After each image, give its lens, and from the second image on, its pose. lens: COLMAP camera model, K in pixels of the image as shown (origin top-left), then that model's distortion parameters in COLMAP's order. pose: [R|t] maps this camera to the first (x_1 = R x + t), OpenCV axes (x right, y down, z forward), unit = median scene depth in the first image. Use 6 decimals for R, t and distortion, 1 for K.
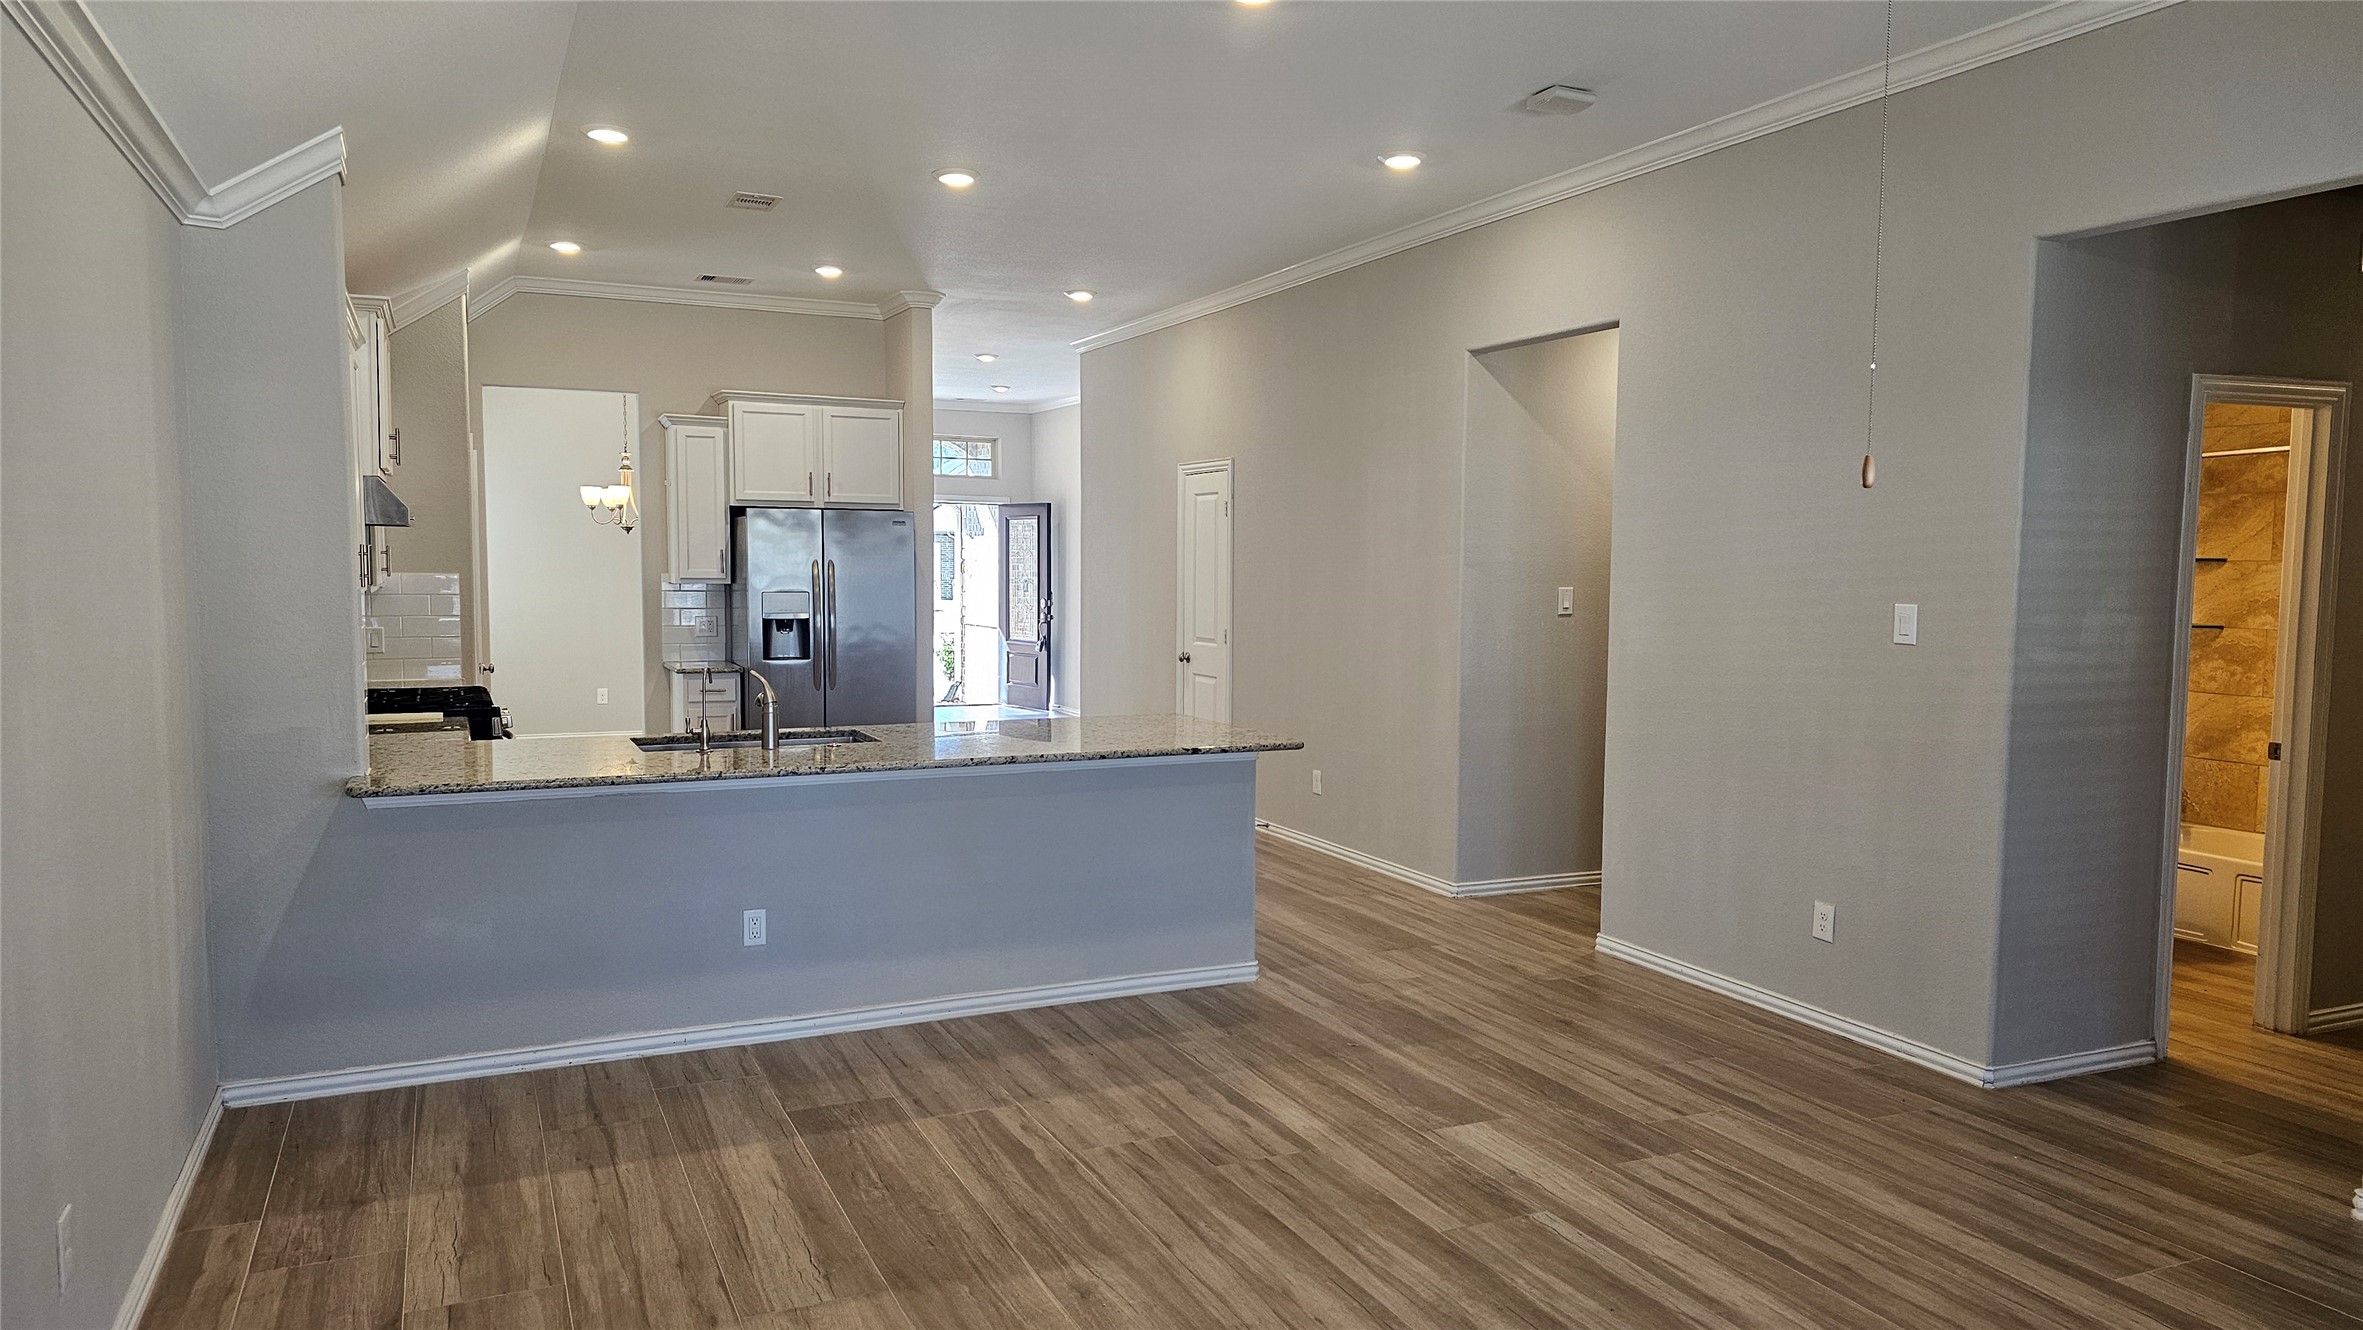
lens RADIAL K [[1574.2, 0, 1188.9], [0, 1574.2, 658.7], [0, 0, 1]] dist [0.059307, -0.046680]
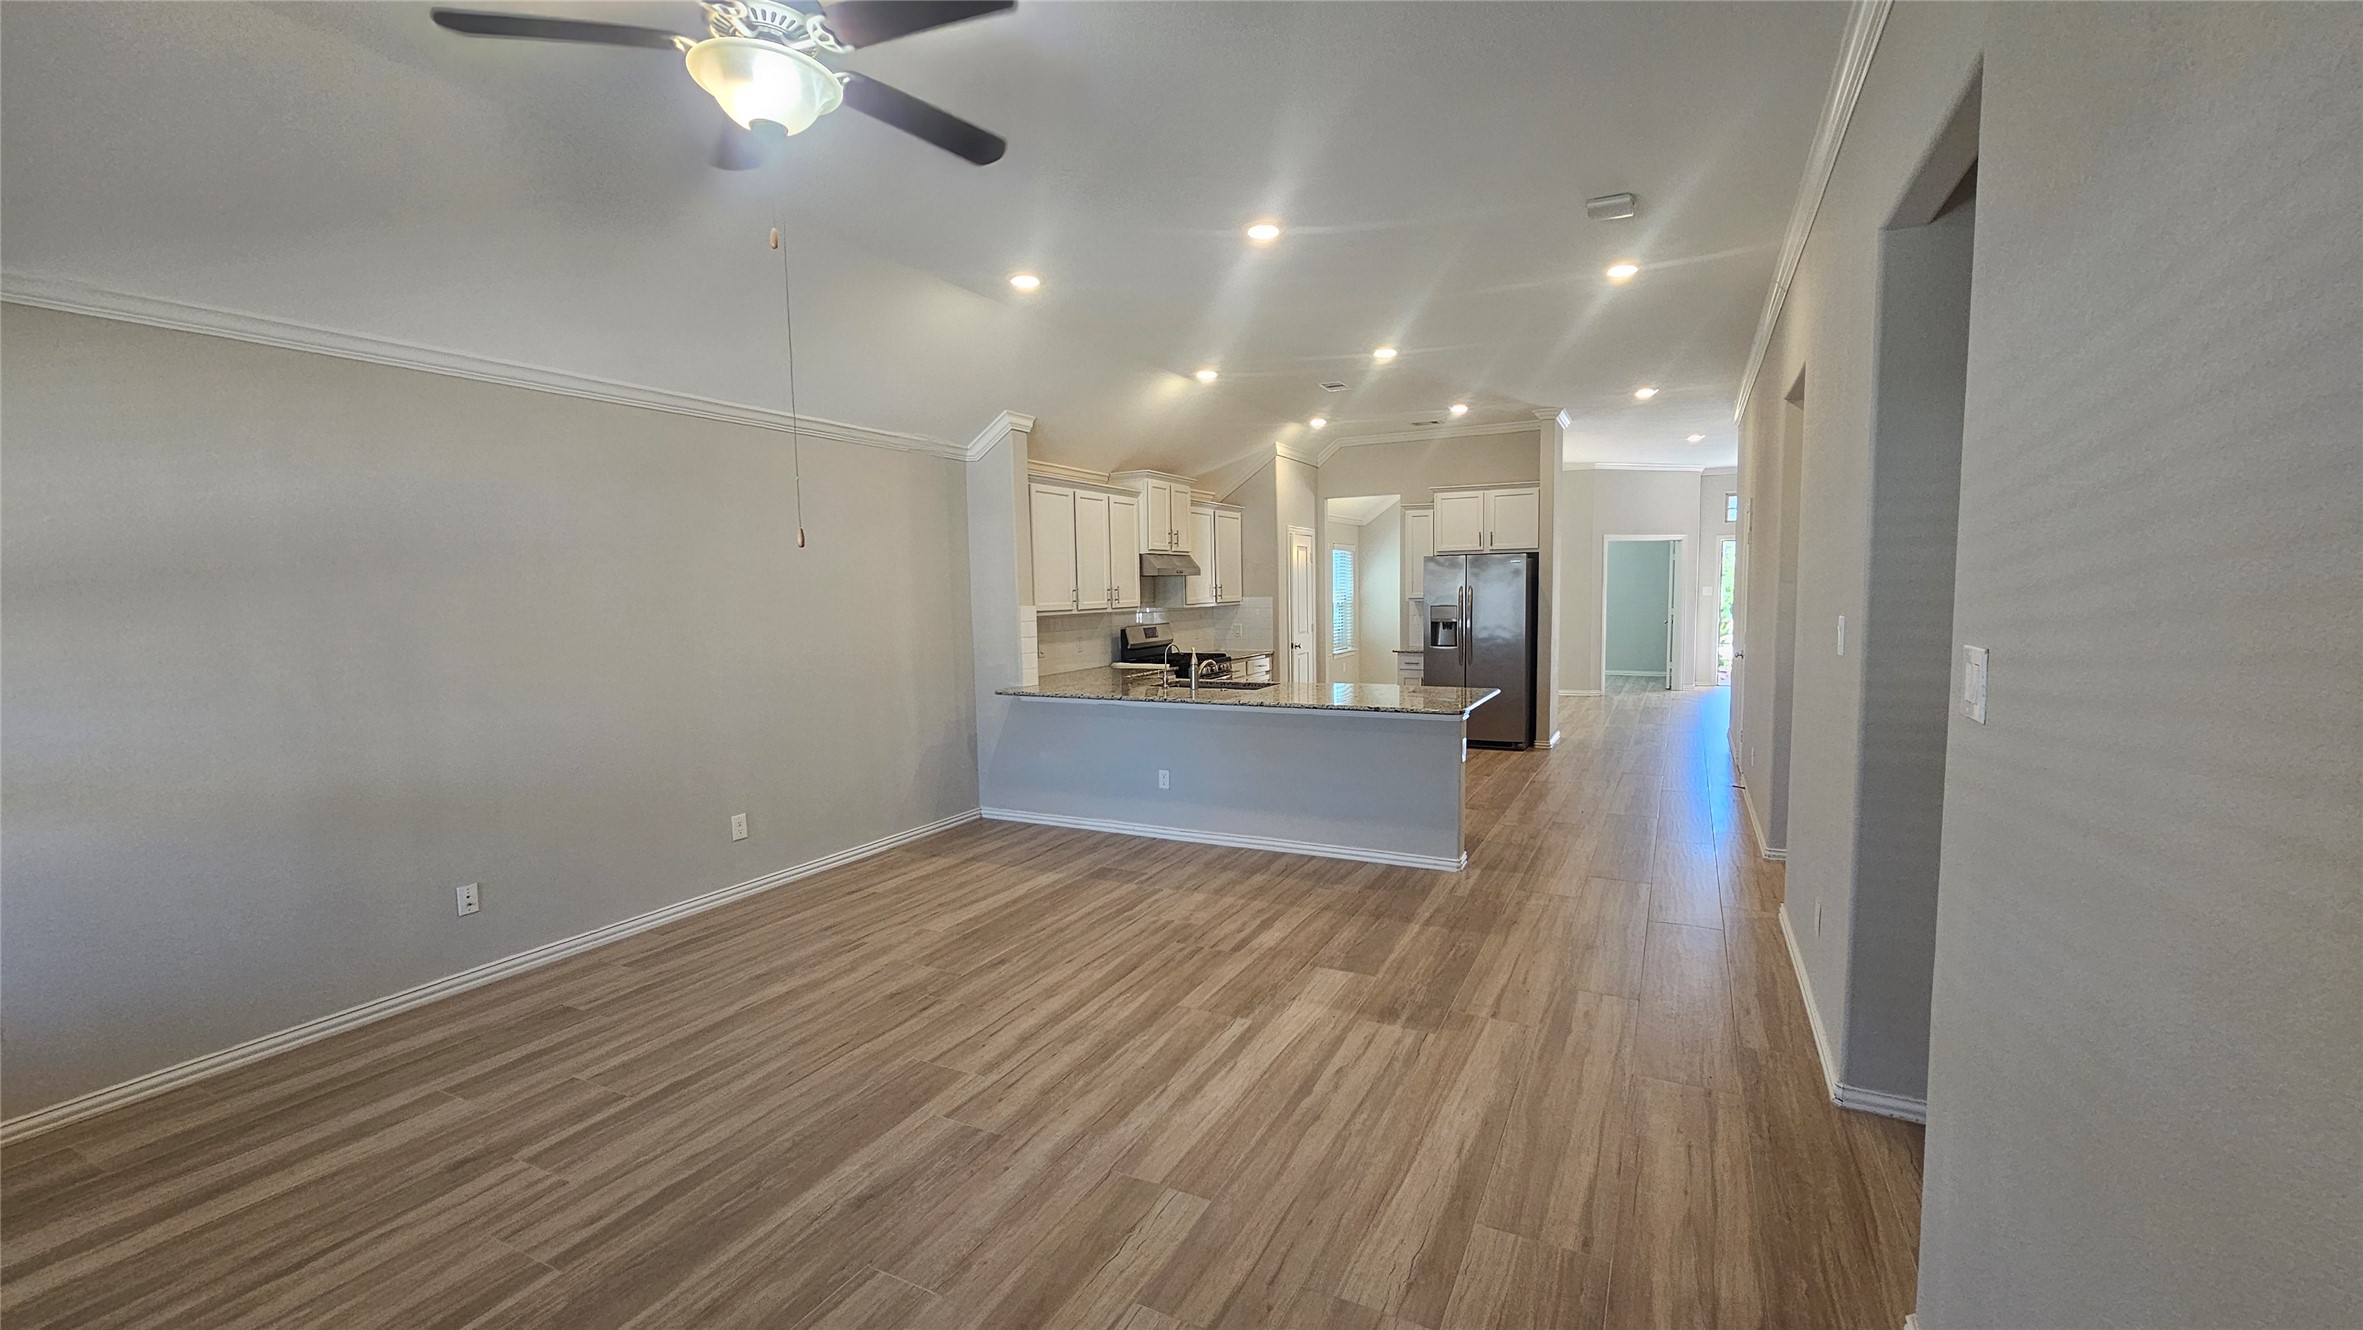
lens RADIAL K [[960.0, 0, 1201.2], [0, 960.0, 663.9], [0, 0, 1]] dist [-0.001439, 0.000640]
pose [[0.621499, 0.043264, -0.782220, 0.755400], [-0.028403, 0.999062, 0.032690, -0.013648], [0.782900, 0.001901, 0.622144, 0.339981]]
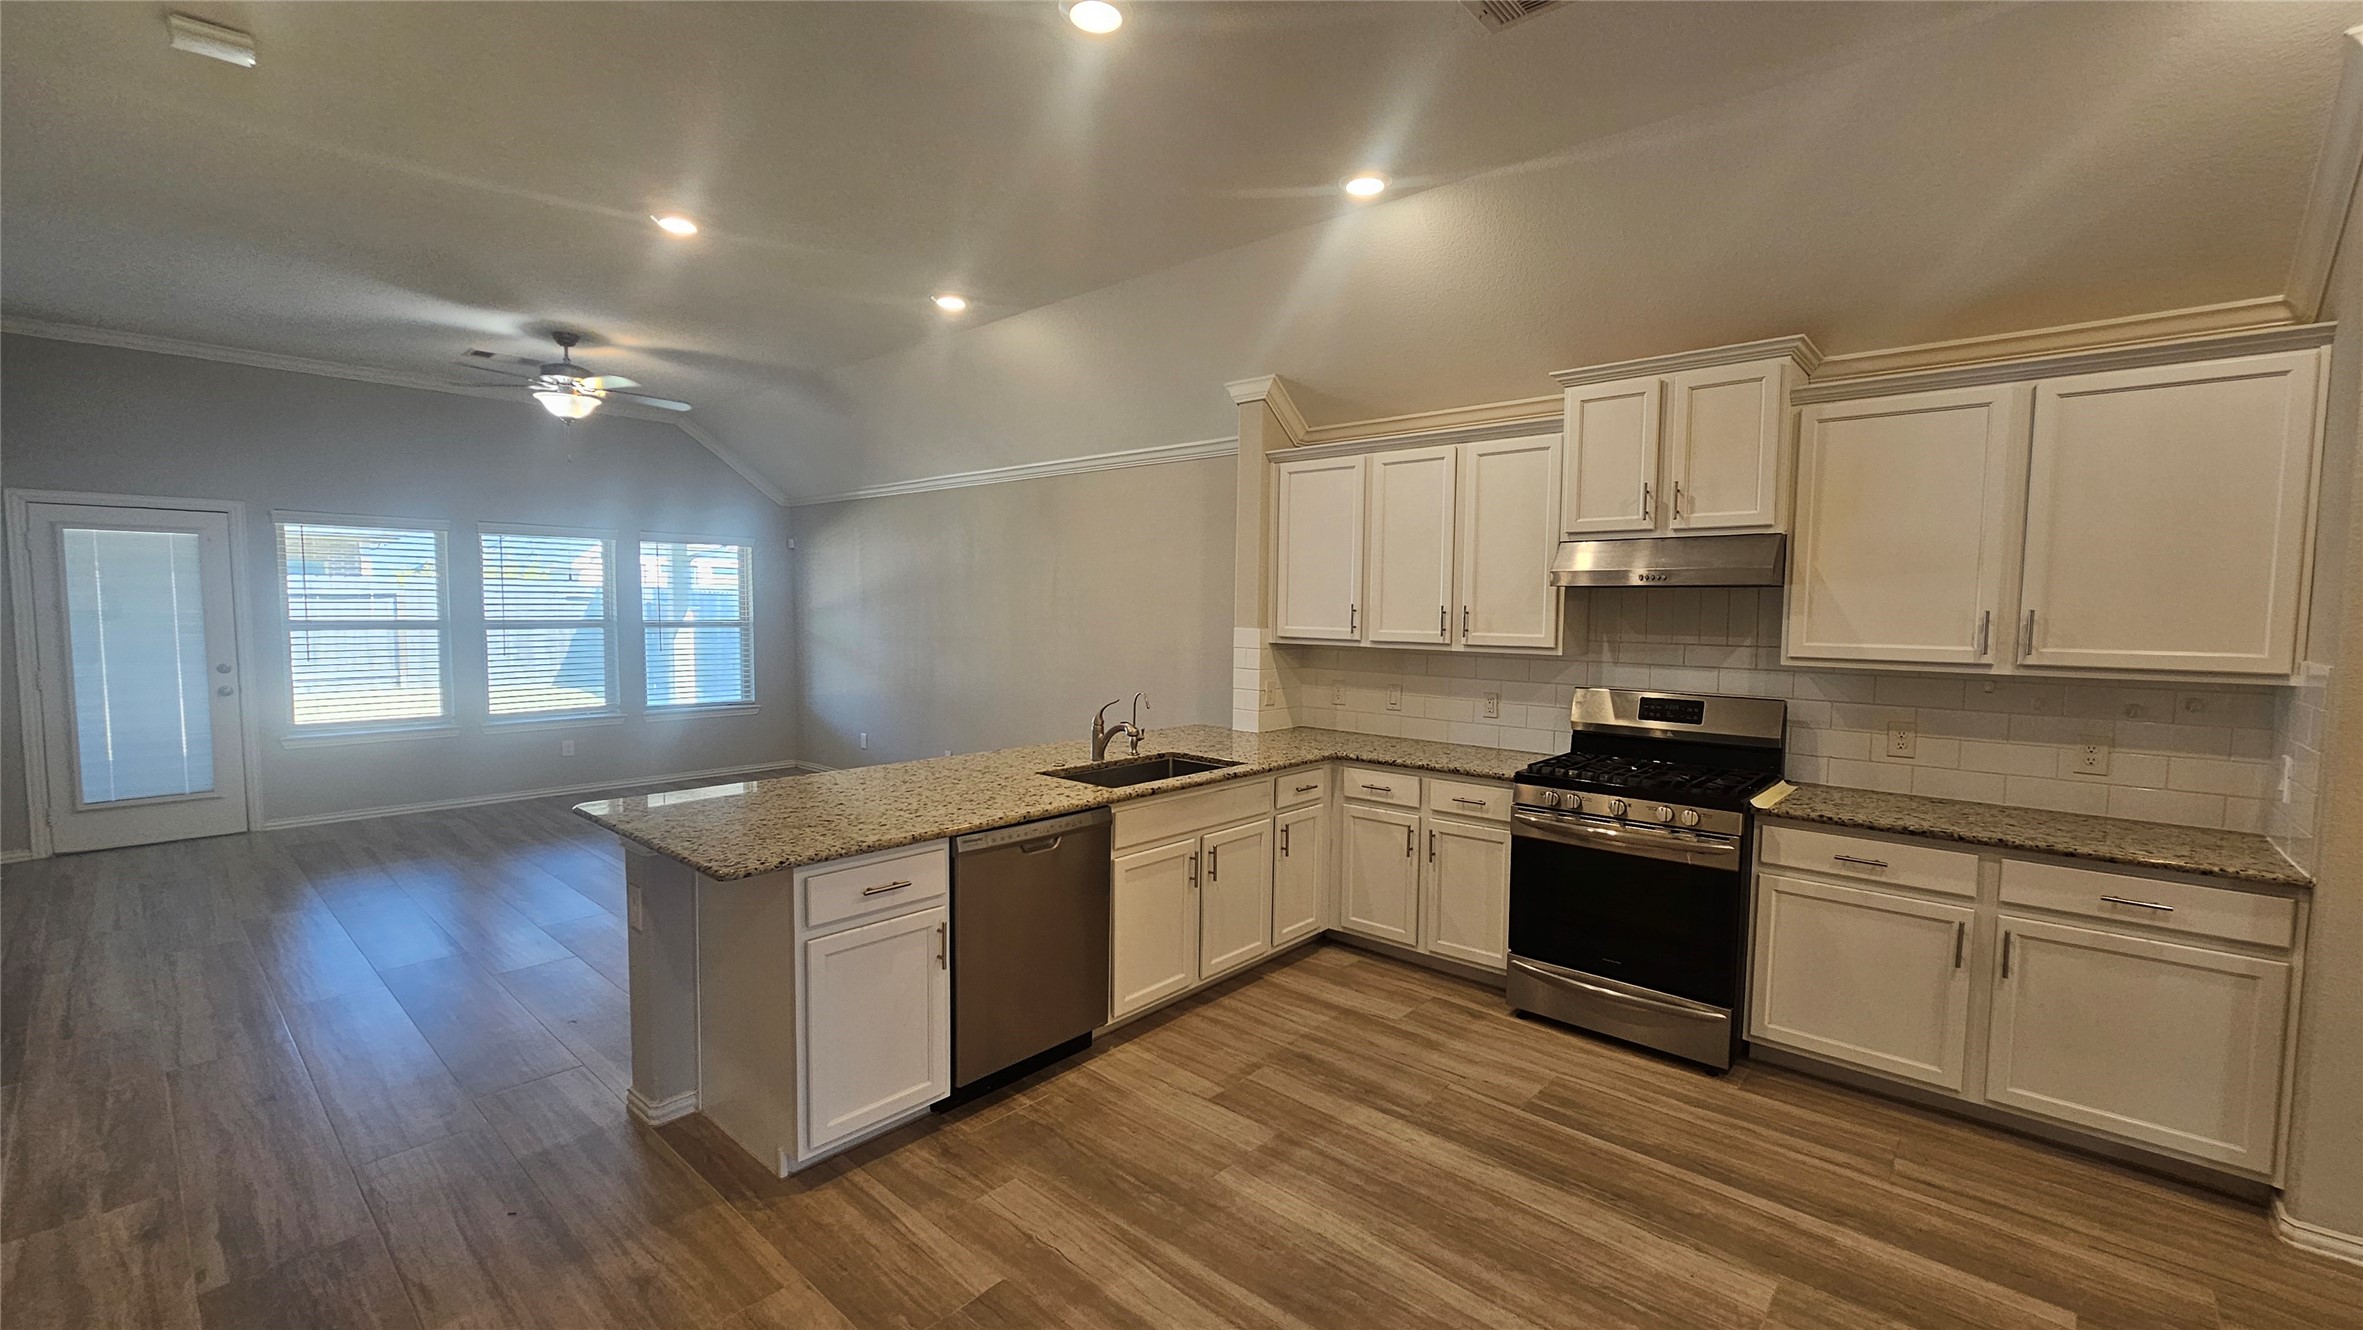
lens RADIAL K [[960.0, 0, 1205.4], [0, 960.0, 668.3], [0, 0, 1]] dist [-0.001439, 0.000640]
pose [[-0.913044, 0.005859, -0.407819, -0.036539], [-0.046906, 0.991754, 0.119265, -0.129590], [0.405155, 0.128023, -0.905240, 2.018523]]
